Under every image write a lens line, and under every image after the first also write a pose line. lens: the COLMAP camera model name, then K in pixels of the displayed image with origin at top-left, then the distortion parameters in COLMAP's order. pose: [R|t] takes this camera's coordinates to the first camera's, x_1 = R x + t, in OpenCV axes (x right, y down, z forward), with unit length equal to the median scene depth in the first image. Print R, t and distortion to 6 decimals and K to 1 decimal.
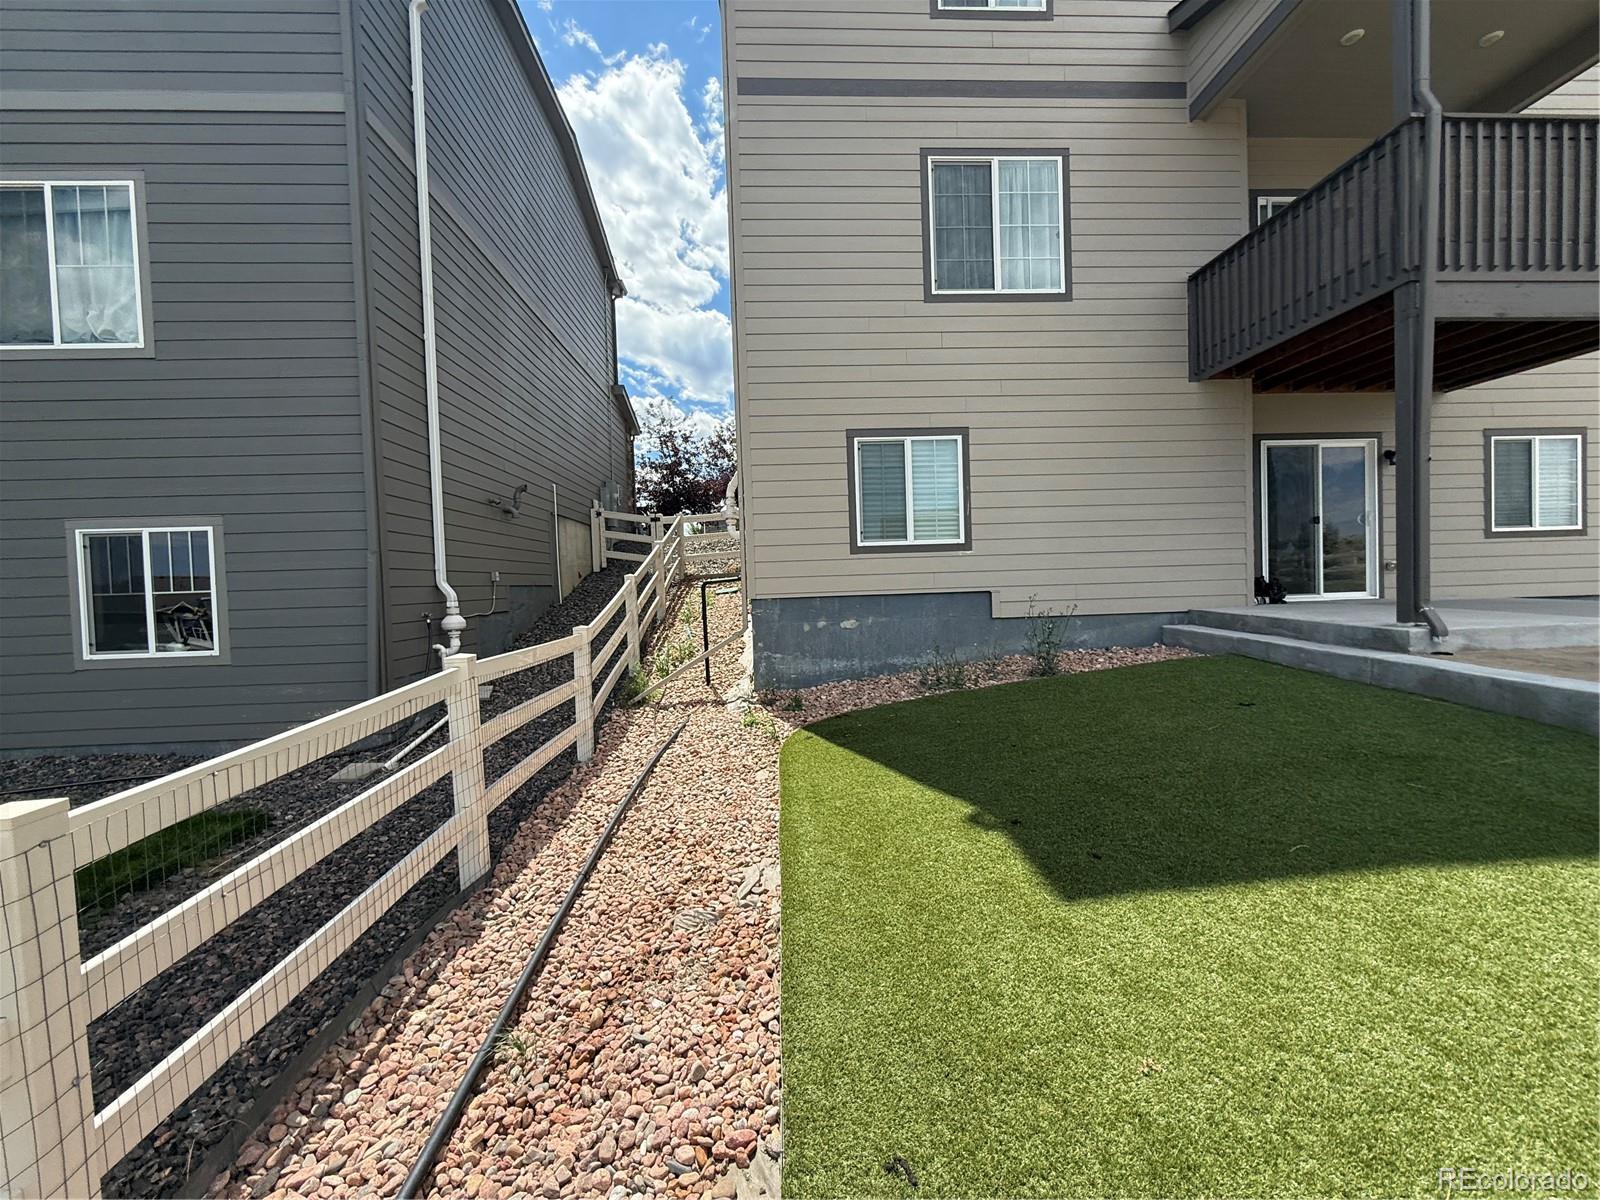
lens RADIAL K [[641.1, 0, 805.3], [0, 641.1, 598.7], [0, 0, 1]] dist [0.001507, 0.000141]
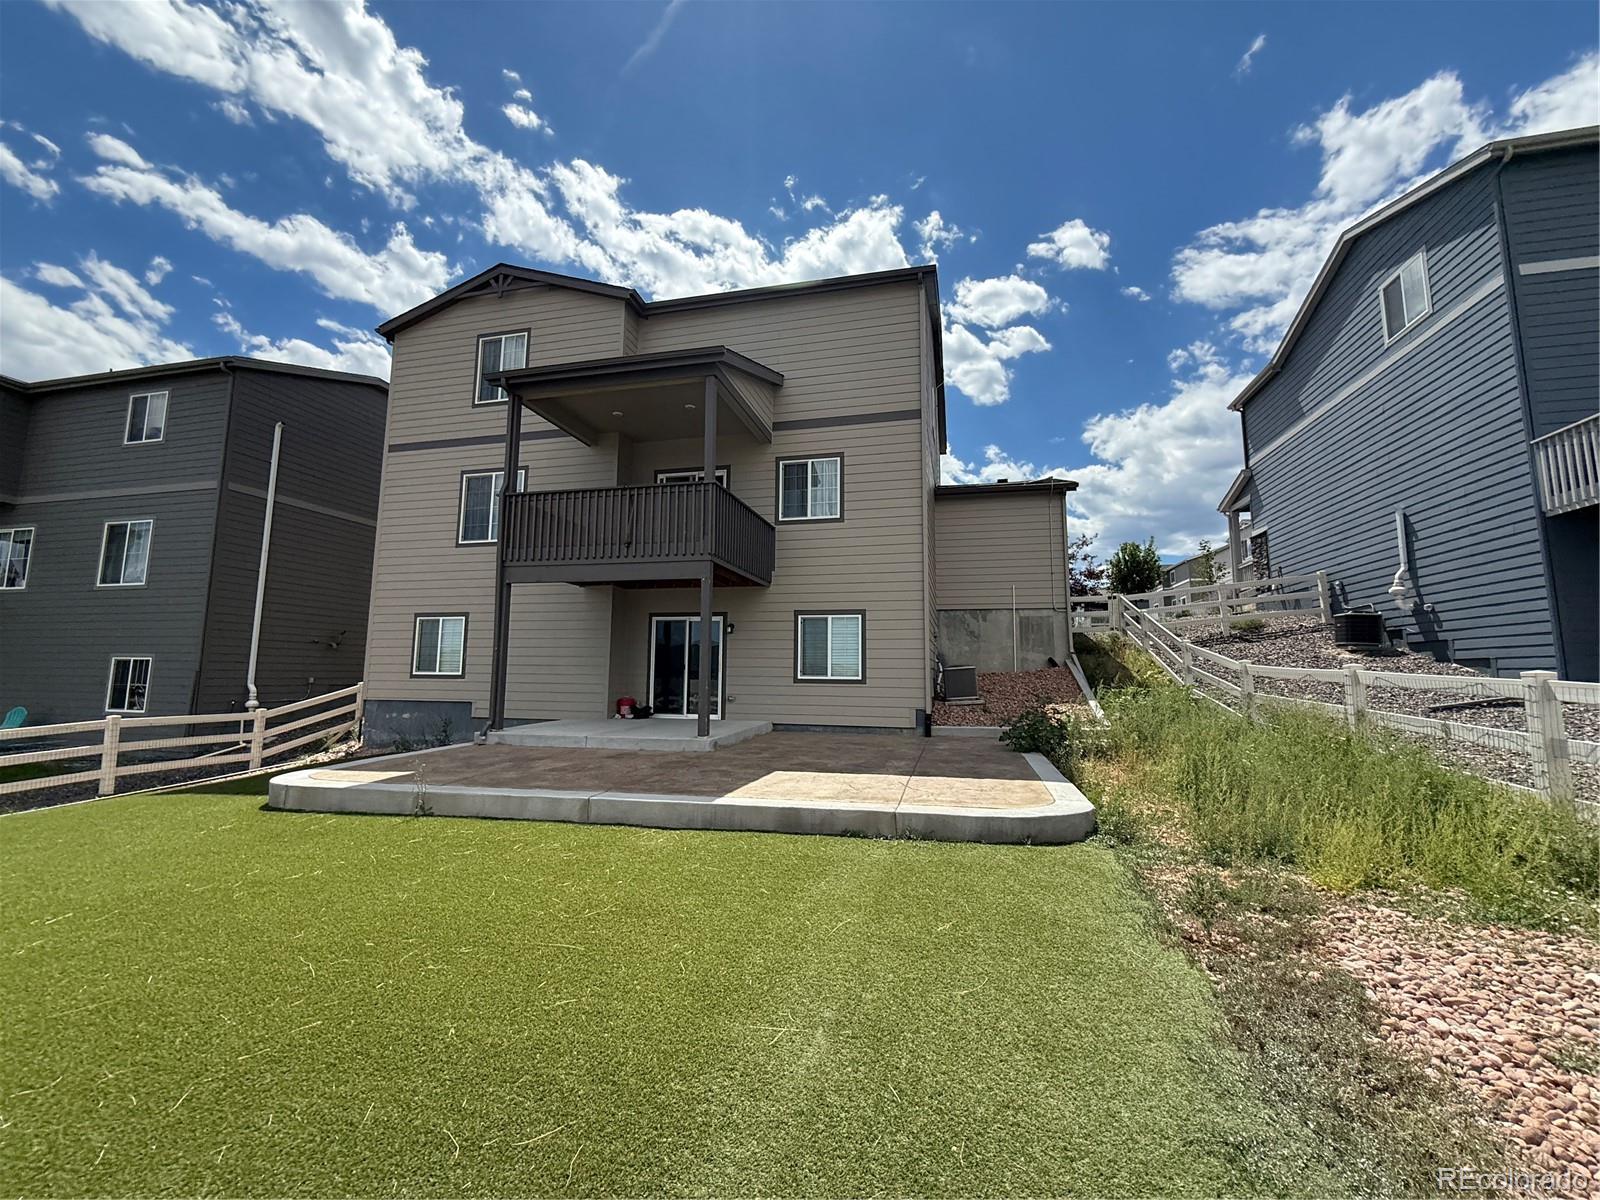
lens RADIAL K [[642.1, 0, 800.5], [0, 642.1, 602.6], [0, 0, 1]] dist [0.009588, -0.000321]
pose [[0.952847, 0.007252, -0.303365, 1.785308], [-0.049199, 0.990179, -0.130861, -0.100511], [0.299437, 0.139615, 0.943846, -0.493023]]
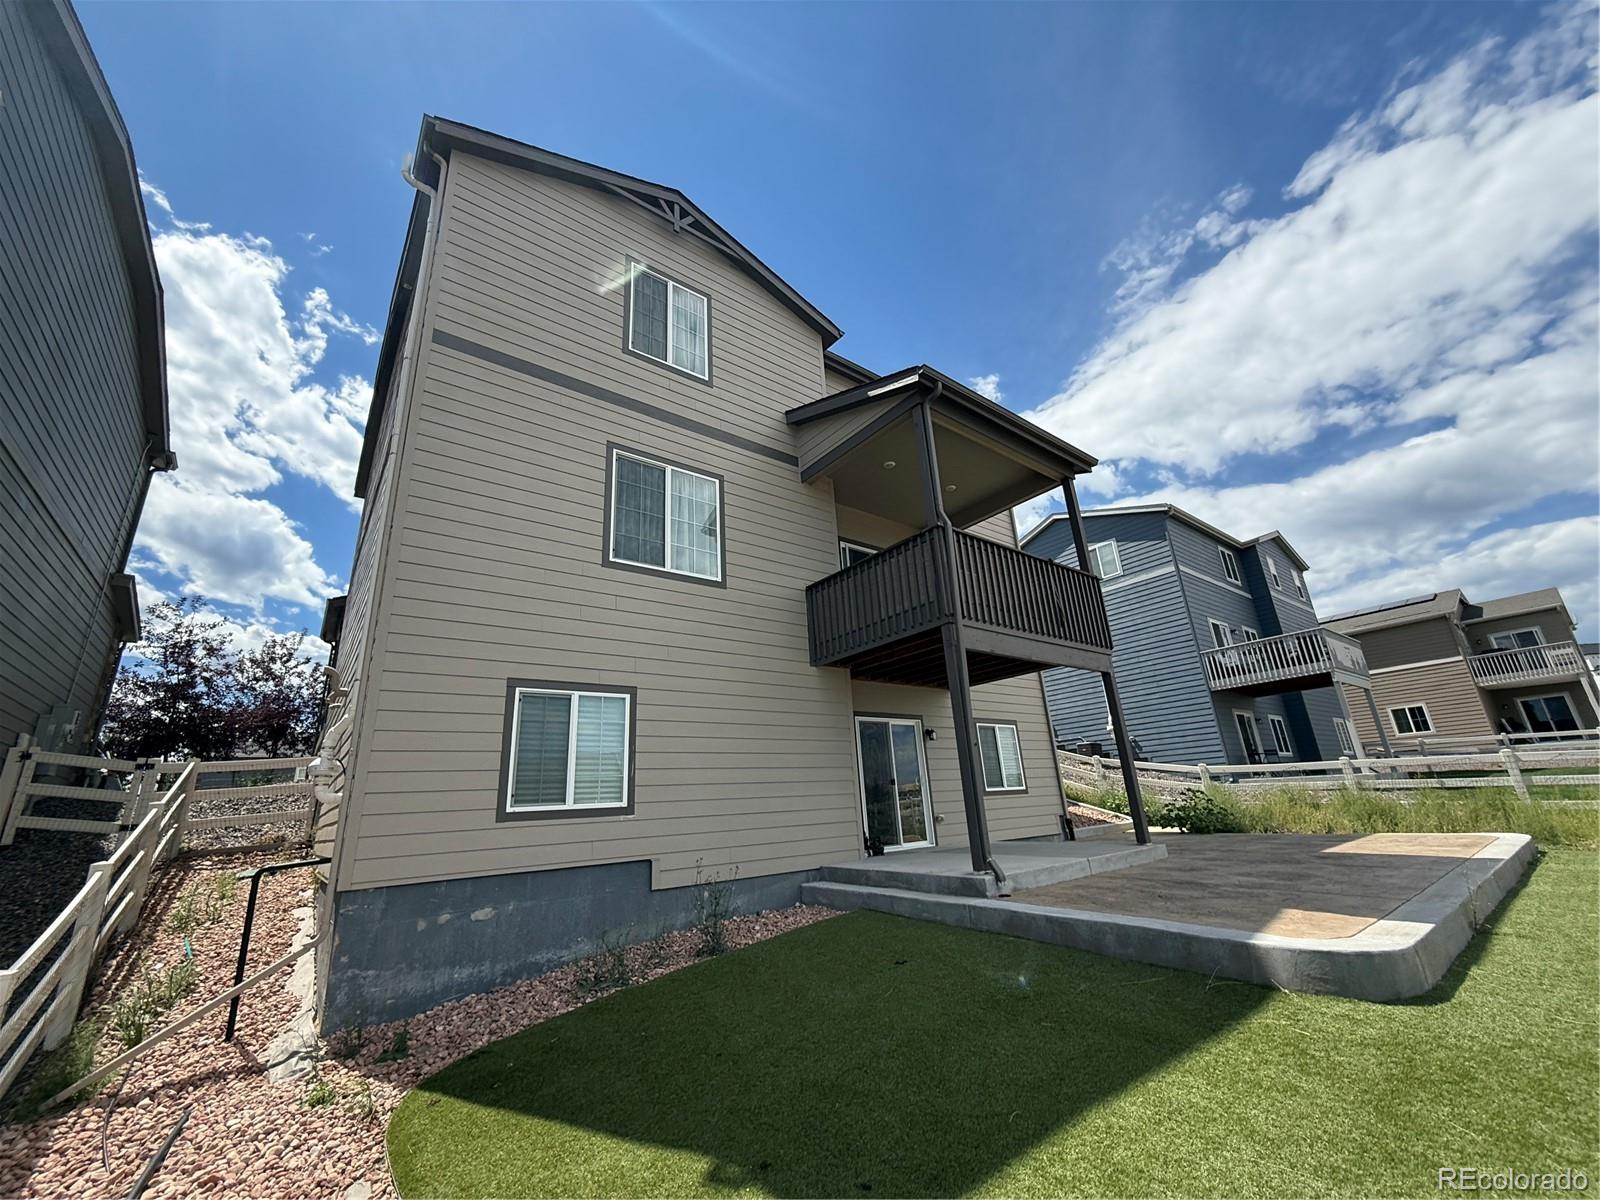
lens RADIAL K [[640.0, 0, 804.0], [0, 640.0, 599.8], [0, 0, 1]] dist [-0.000672, -0.000238]
pose [[0.819540, 0.161969, 0.549654, -0.110061], [0.049593, 0.935573, -0.349634, -0.030120], [-0.570872, 0.313798, 0.758707, 0.037773]]
